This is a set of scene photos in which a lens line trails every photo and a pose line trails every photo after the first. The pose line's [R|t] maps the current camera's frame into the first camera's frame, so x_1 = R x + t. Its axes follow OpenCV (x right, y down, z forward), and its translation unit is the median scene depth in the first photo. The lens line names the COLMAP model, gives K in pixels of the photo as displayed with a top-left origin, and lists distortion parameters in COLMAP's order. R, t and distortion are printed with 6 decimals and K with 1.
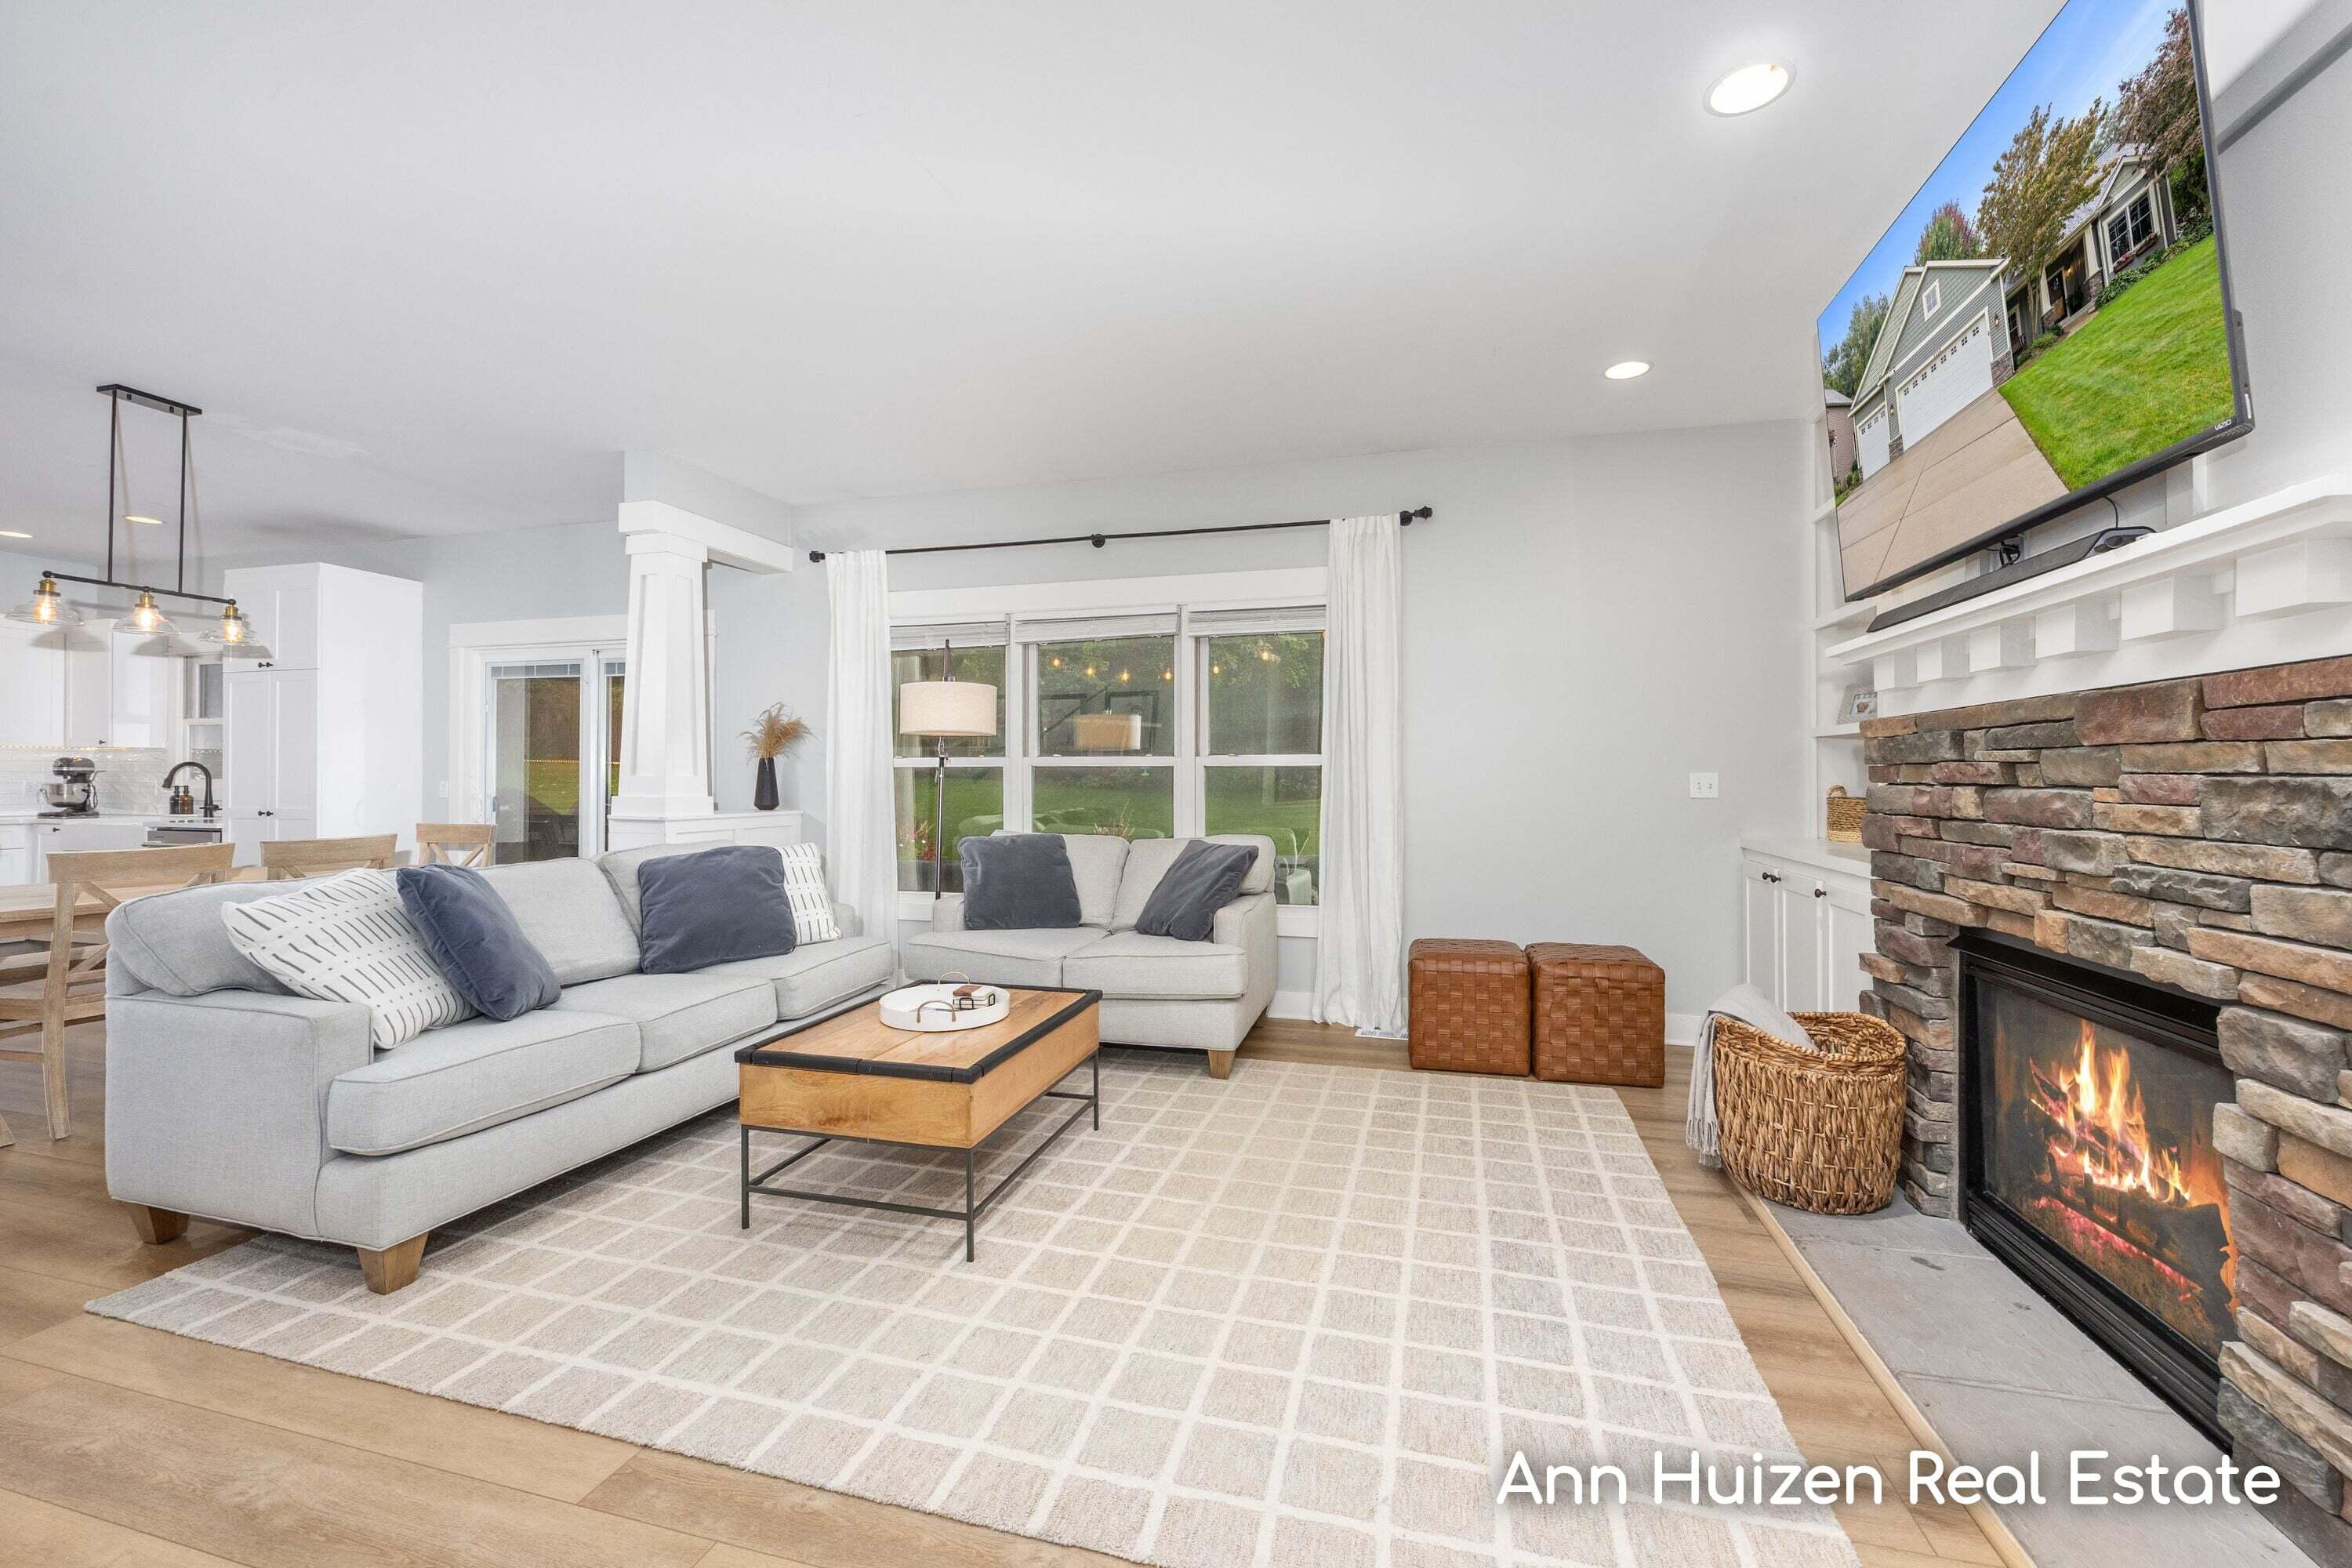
lens RADIAL K [[960.2, 0, 1168.2], [0, 960.2, 765.4], [0, 0, 1]] dist [-0.007616, -0.000149]
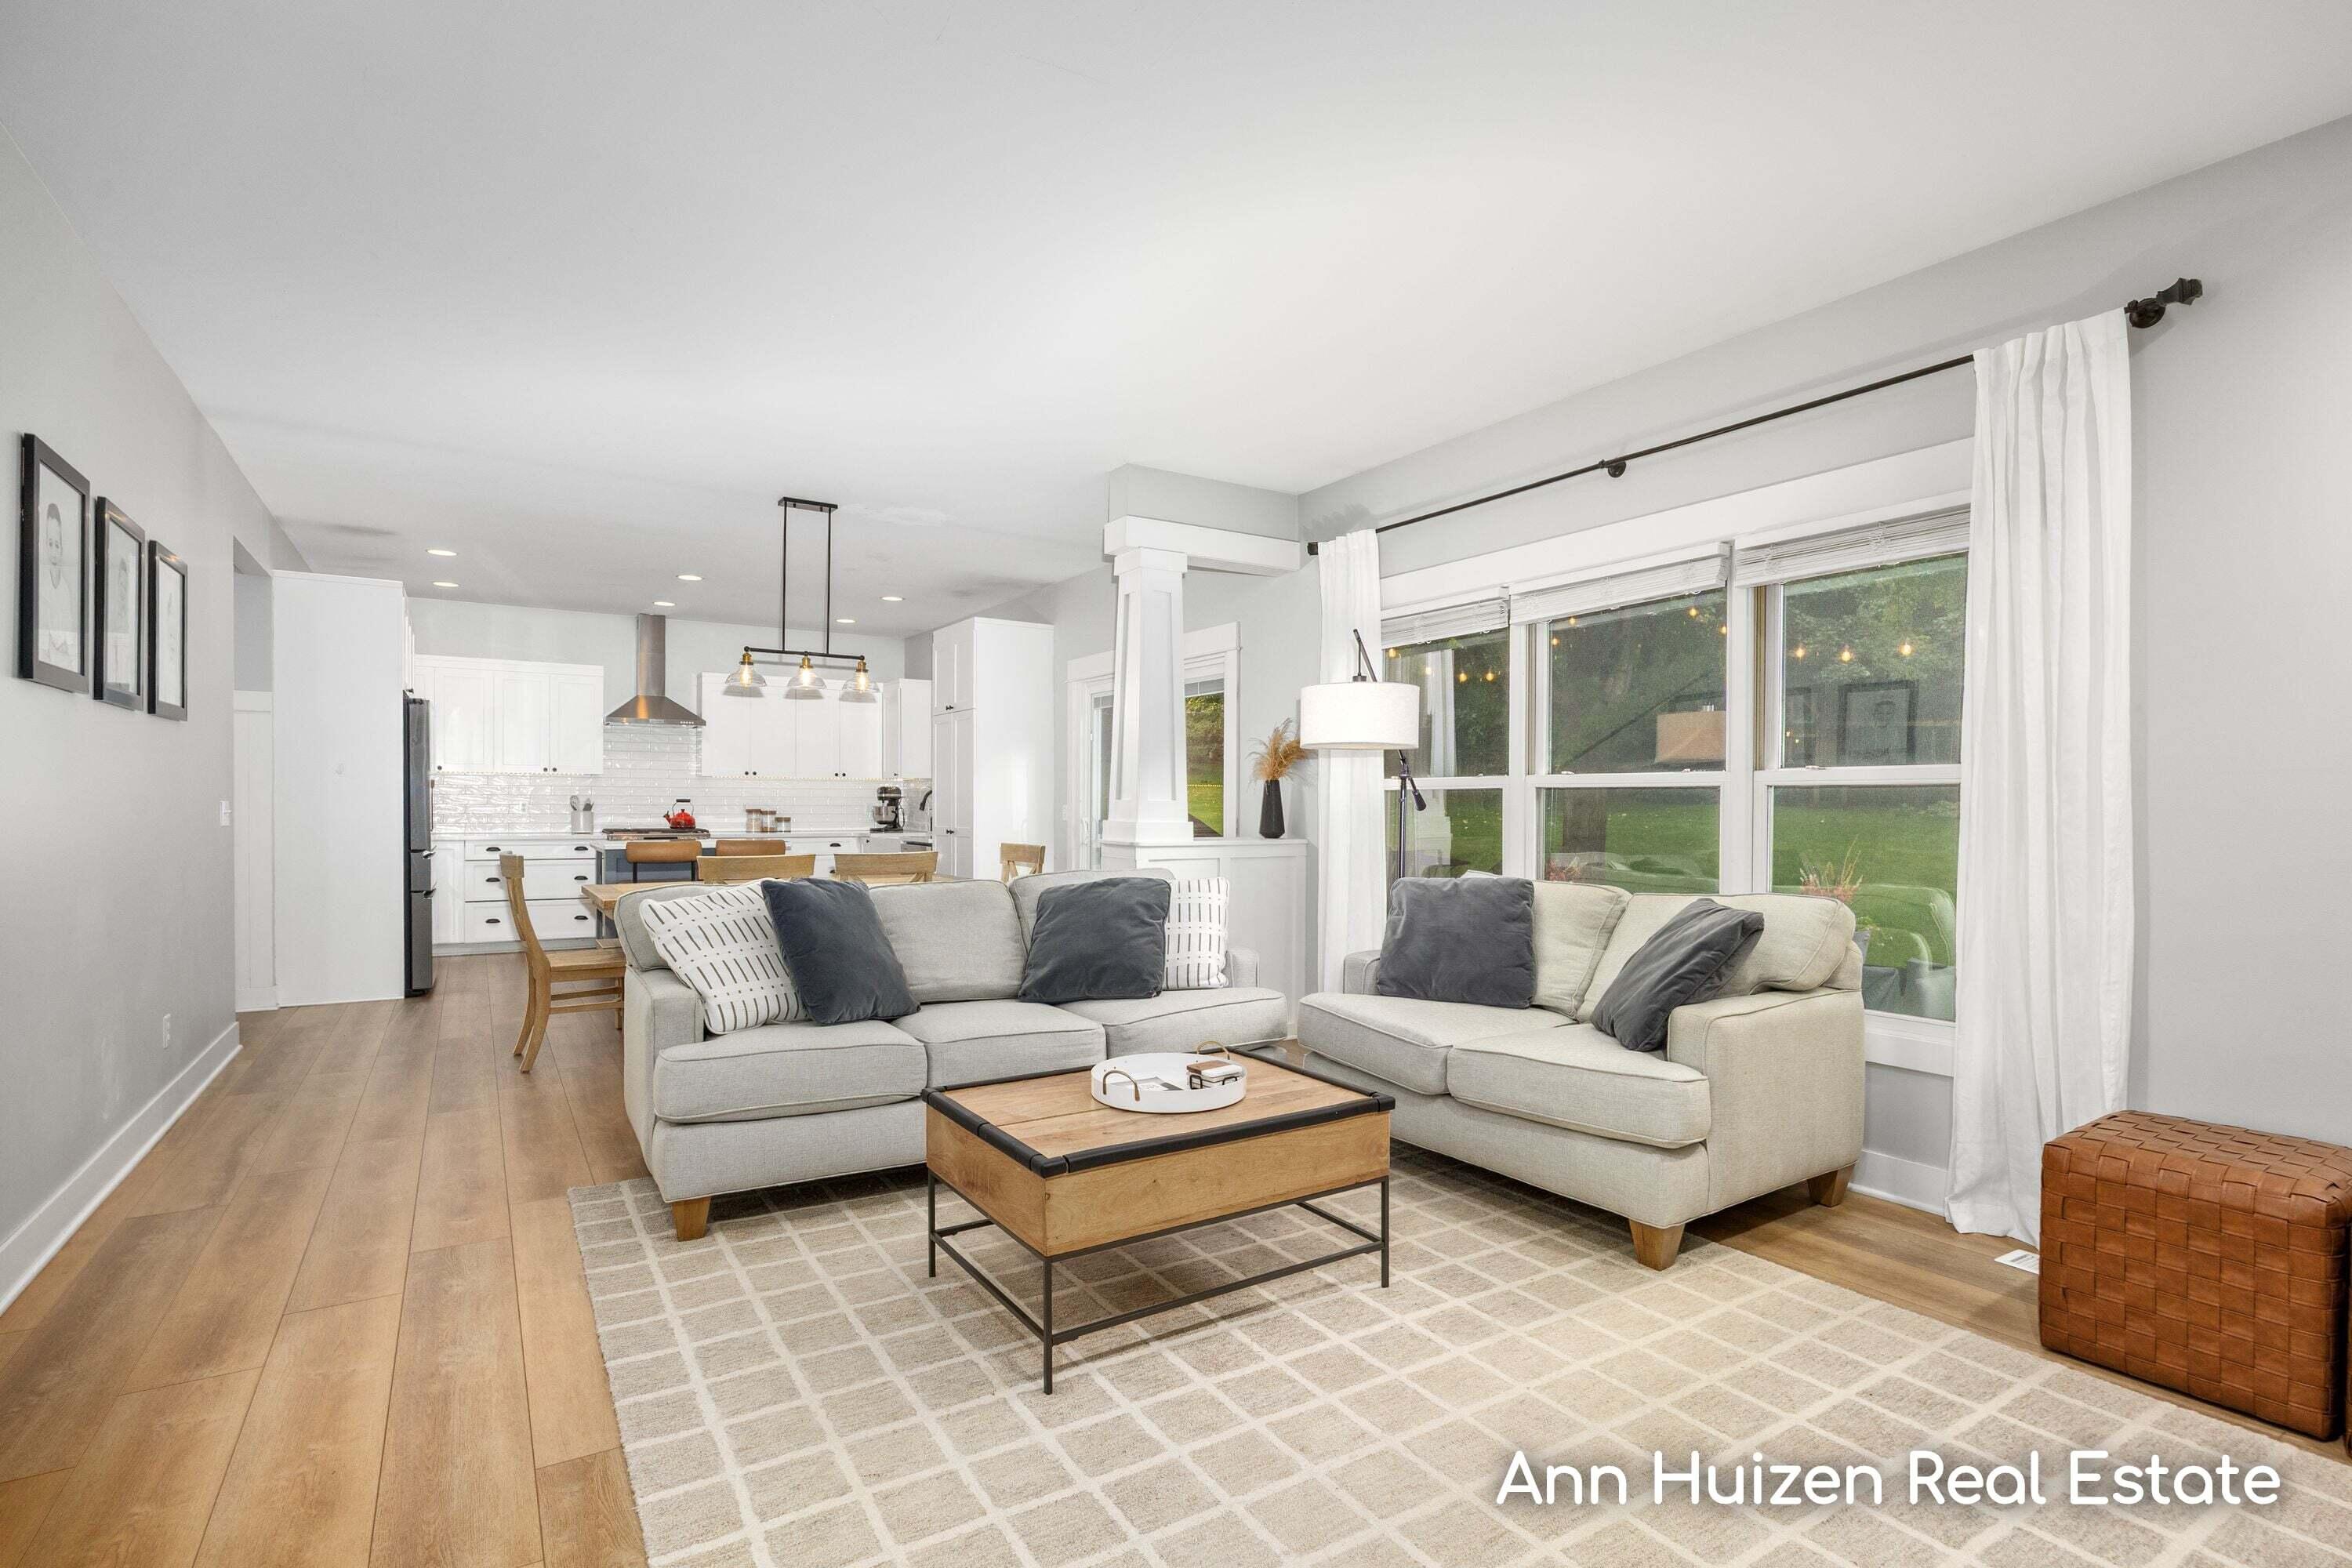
lens RADIAL K [[1109.6, 0, 1176.5], [0, 1109.6, 811.5], [0, 0, 1]] dist [-0.019482, 0.000583]
pose [[0.744380, 0.007129, -0.667718, 0.385485], [0.006030, 0.999830, 0.017397, 0.004928], [0.667729, -0.016977, 0.744211, 0.295055]]
